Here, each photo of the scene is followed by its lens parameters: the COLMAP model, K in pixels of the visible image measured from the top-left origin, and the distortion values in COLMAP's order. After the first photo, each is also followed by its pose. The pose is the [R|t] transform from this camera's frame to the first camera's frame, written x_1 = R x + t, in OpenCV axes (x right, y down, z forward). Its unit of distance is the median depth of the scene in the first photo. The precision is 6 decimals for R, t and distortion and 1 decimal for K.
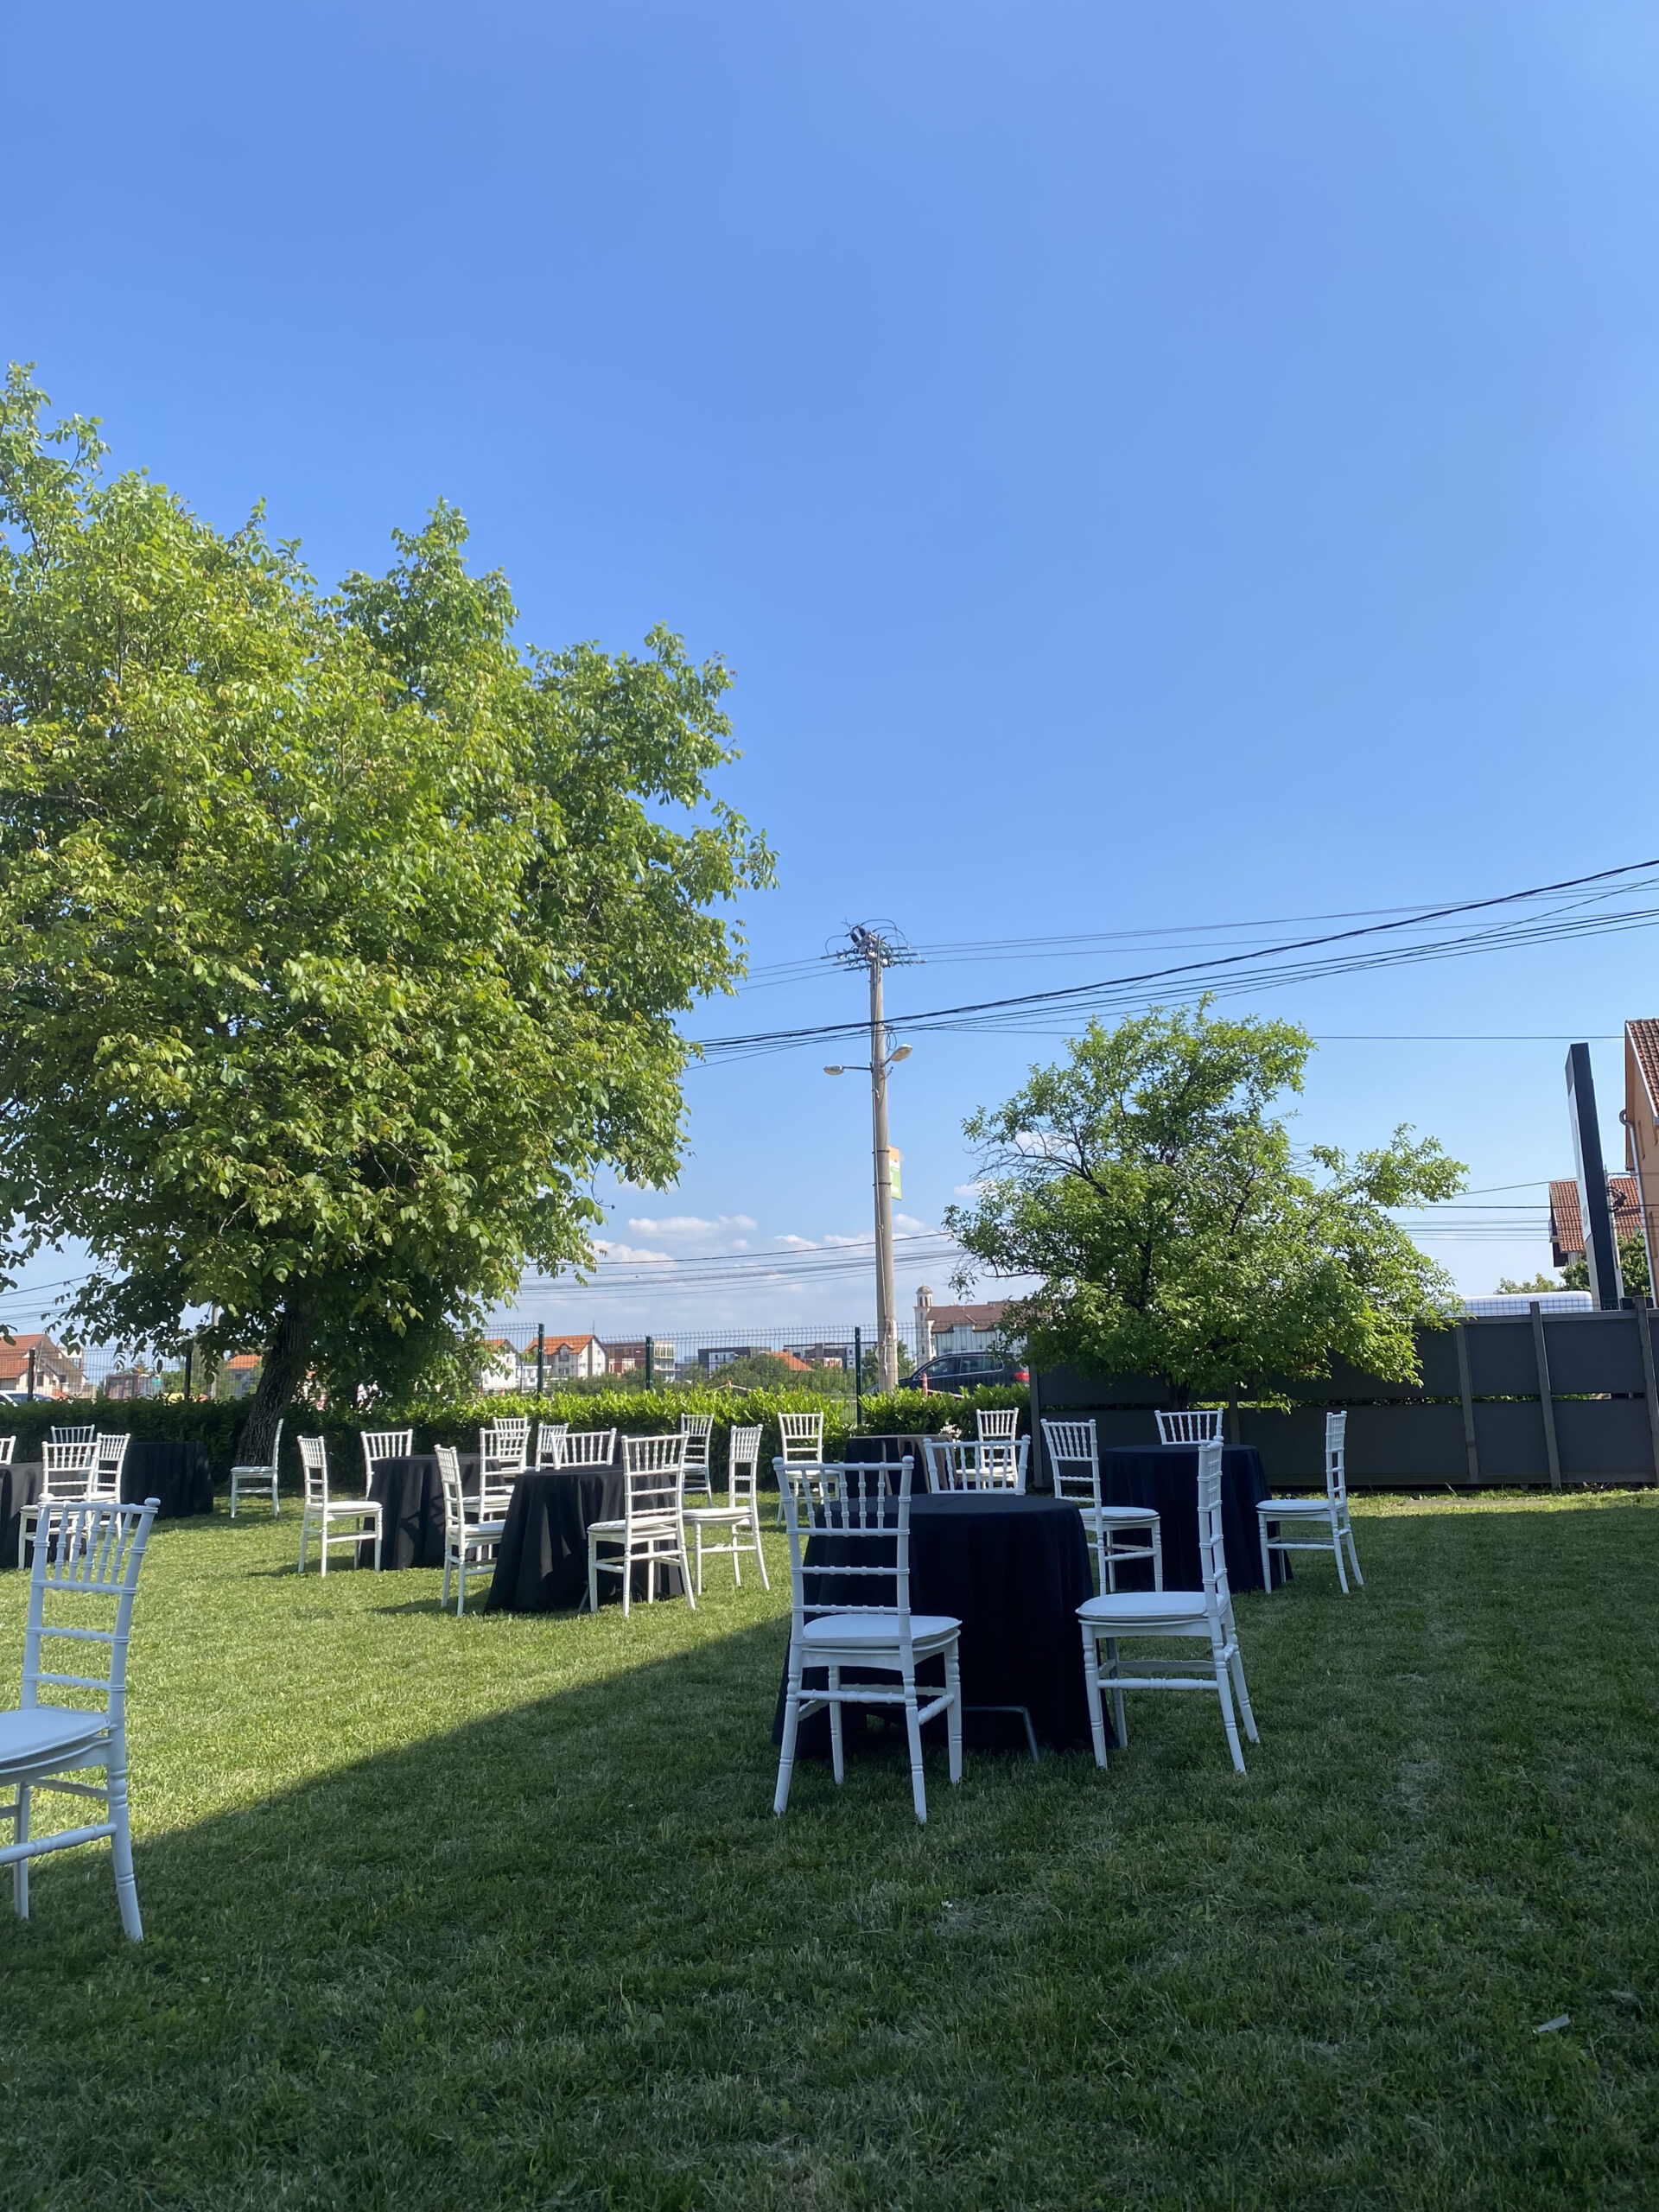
lens RADIAL K [[1665.4, 0, 728.5], [0, 1665.4, 1112.8], [0, 0, 1]] dist [0.036785, -0.009588]
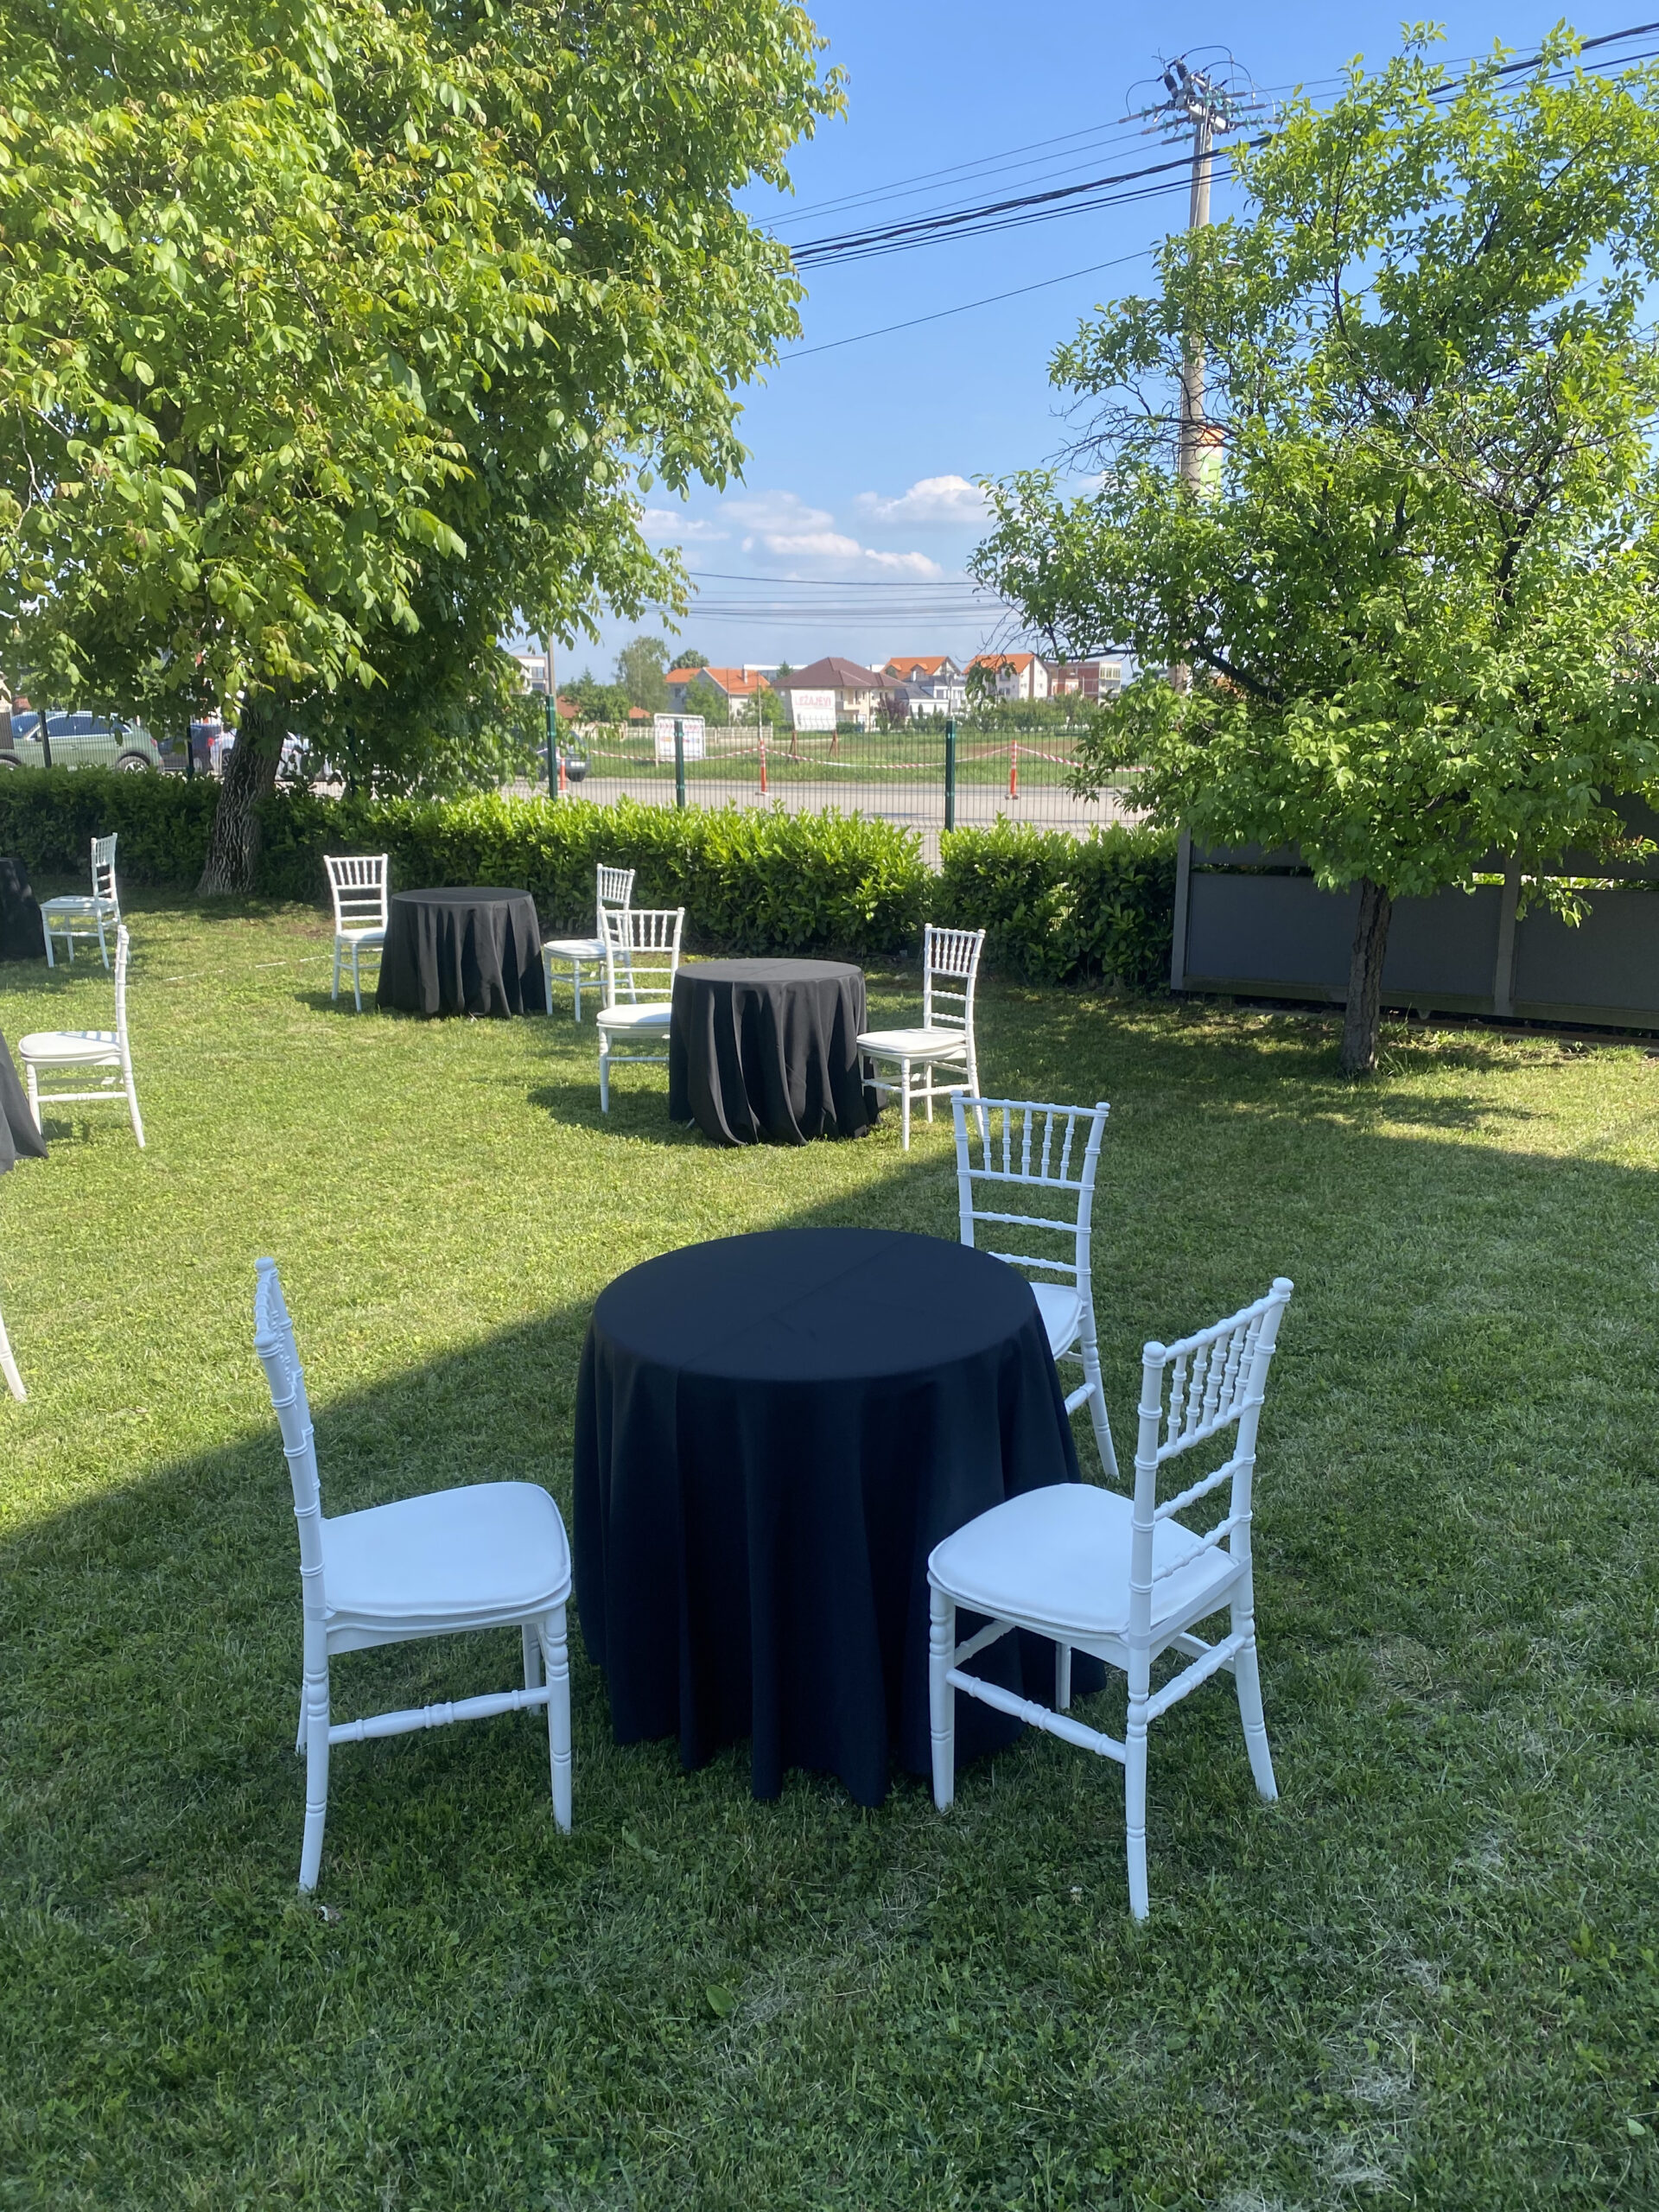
lens RADIAL K [[1651.8, 0, 829.5], [0, 1651.8, 1106.0], [0, 0, 1]] dist [0.009515, 0.007067]
pose [[0.977071, 0.062725, -0.203465, 0.155113], [0.021888, 0.920967, 0.389025, 0.015799], [0.211786, -0.384559, 0.898477, 0.329120]]
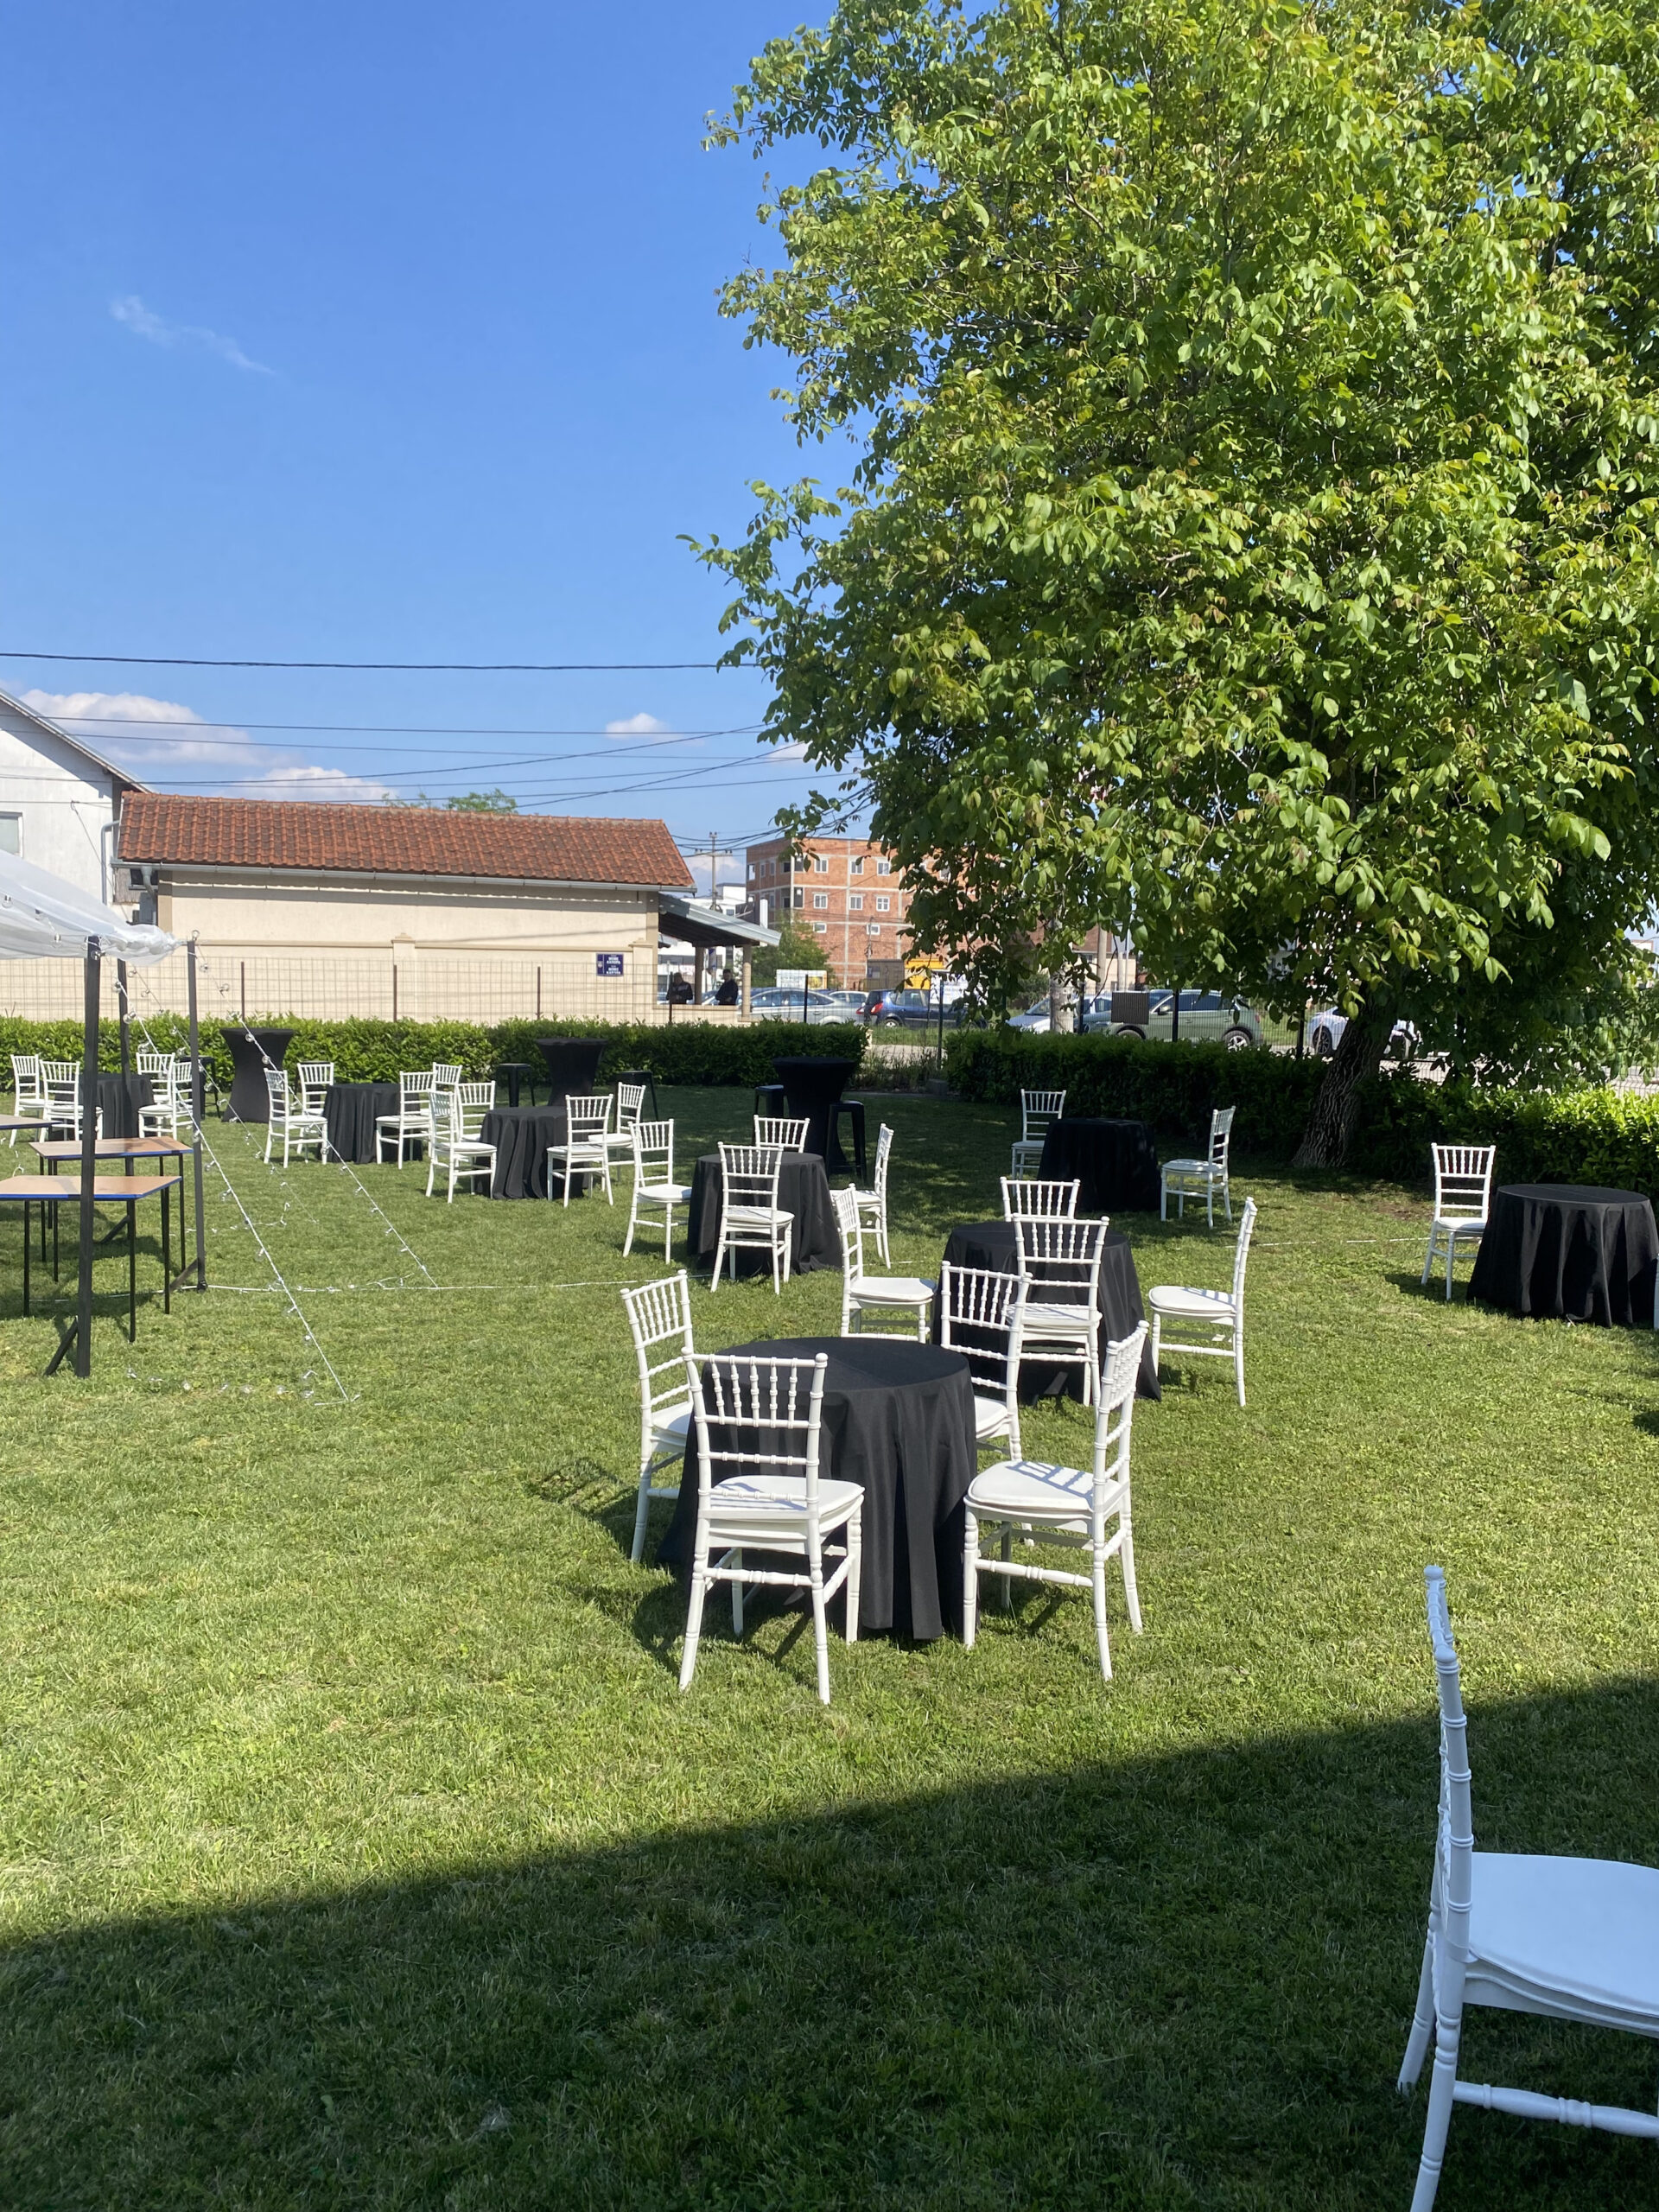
lens RADIAL K [[1649.3, 0, 874.6], [0, 1649.3, 1090.0], [0, 0, 1]] dist [0.026653, -0.009965]
pose [[0.686356, 0.082069, -0.722620, 0.147082], [0.085747, 0.977550, 0.192465, 0.008723], [0.722193, -0.194062, 0.663911, 0.317109]]
